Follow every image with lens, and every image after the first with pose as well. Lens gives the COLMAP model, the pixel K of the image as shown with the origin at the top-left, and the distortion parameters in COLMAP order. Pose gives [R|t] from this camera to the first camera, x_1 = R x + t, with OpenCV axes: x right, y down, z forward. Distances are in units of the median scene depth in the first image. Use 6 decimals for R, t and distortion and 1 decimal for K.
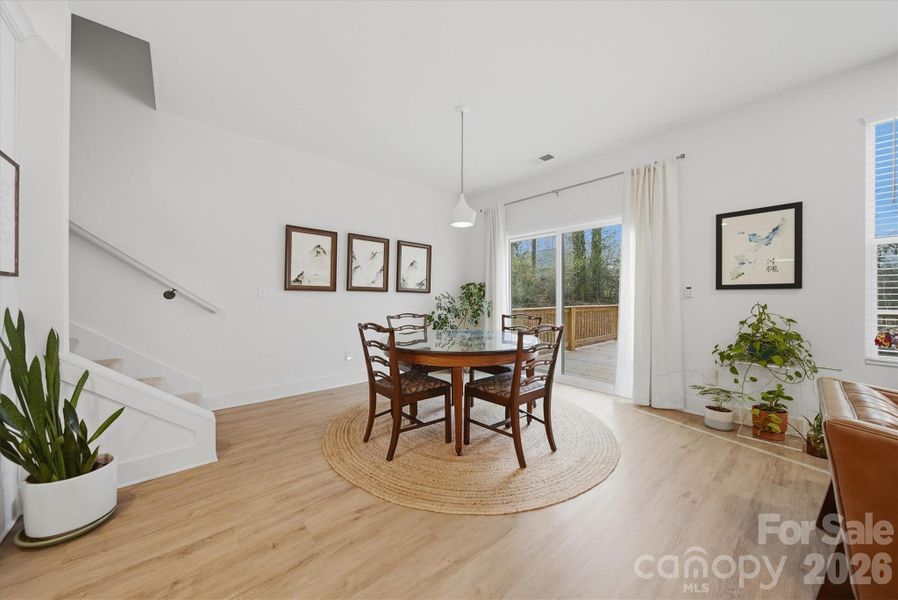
lens RADIAL K [[318.9, 0, 448.7], [0, 318.9, 297.1], [0, 0, 1]] dist [-0.004690, -0.000288]
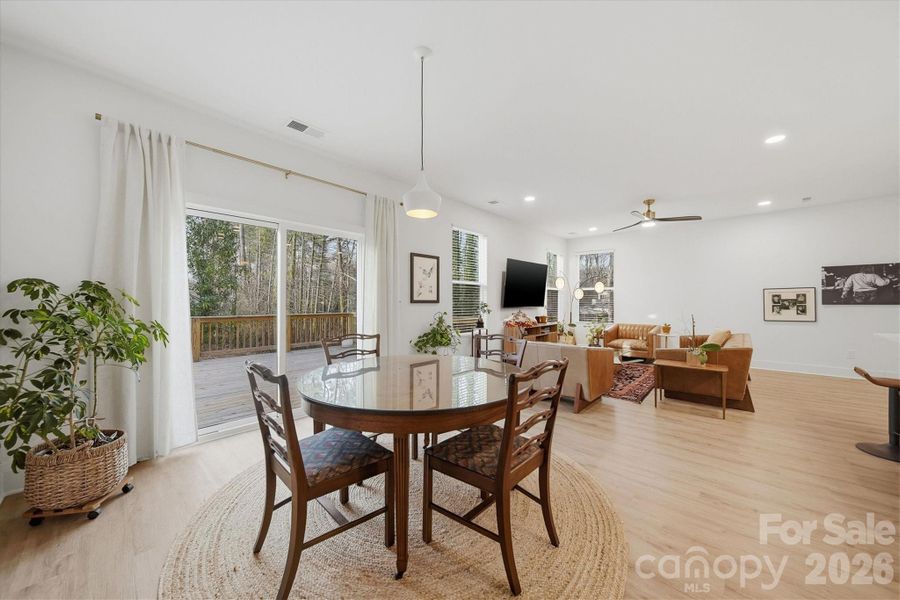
lens RADIAL K [[321.0, 0, 450.2], [0, 321.0, 301.3], [0, 0, 1]] dist [-0.000628, -0.001463]
pose [[-0.110096, 0.004355, 0.993911, -0.550675], [0.002158, 0.999989, -0.004143, -0.020808], [-0.993919, 0.001689, -0.110104, 0.815206]]
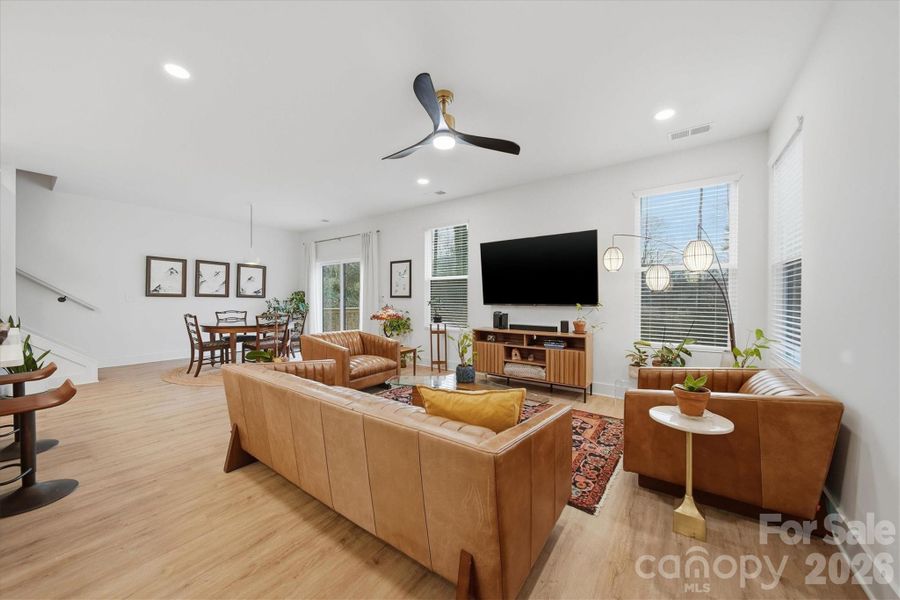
lens RADIAL K [[321.0, 0, 450.2], [0, 321.0, 301.3], [0, 0, 1]] dist [-0.000628, -0.001463]
pose [[0.973895, 0.002019, 0.226990, 0.618697], [-0.003921, 0.999961, 0.007930, -0.015666], [-0.226965, -0.008613, 0.973865, -0.931412]]
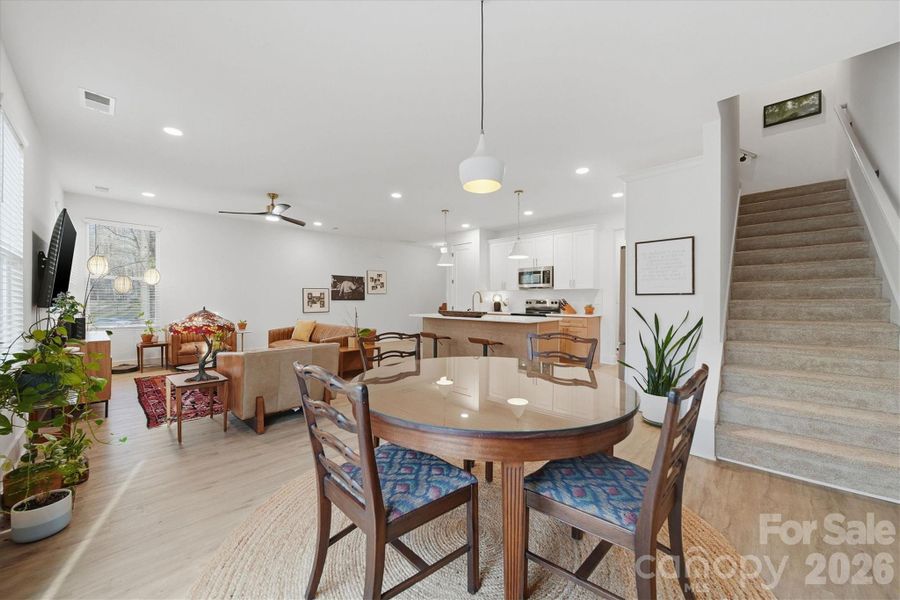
lens RADIAL K [[328.2, 0, 450.4], [0, 328.2, 303.3], [0, 0, 1]] dist [-0.001732, -0.000174]
pose [[-0.995715, -0.001236, -0.092470, 0.125202], [-0.002272, 0.999936, 0.011102, -0.014047], [0.092450, 0.011265, -0.995654, 1.282422]]
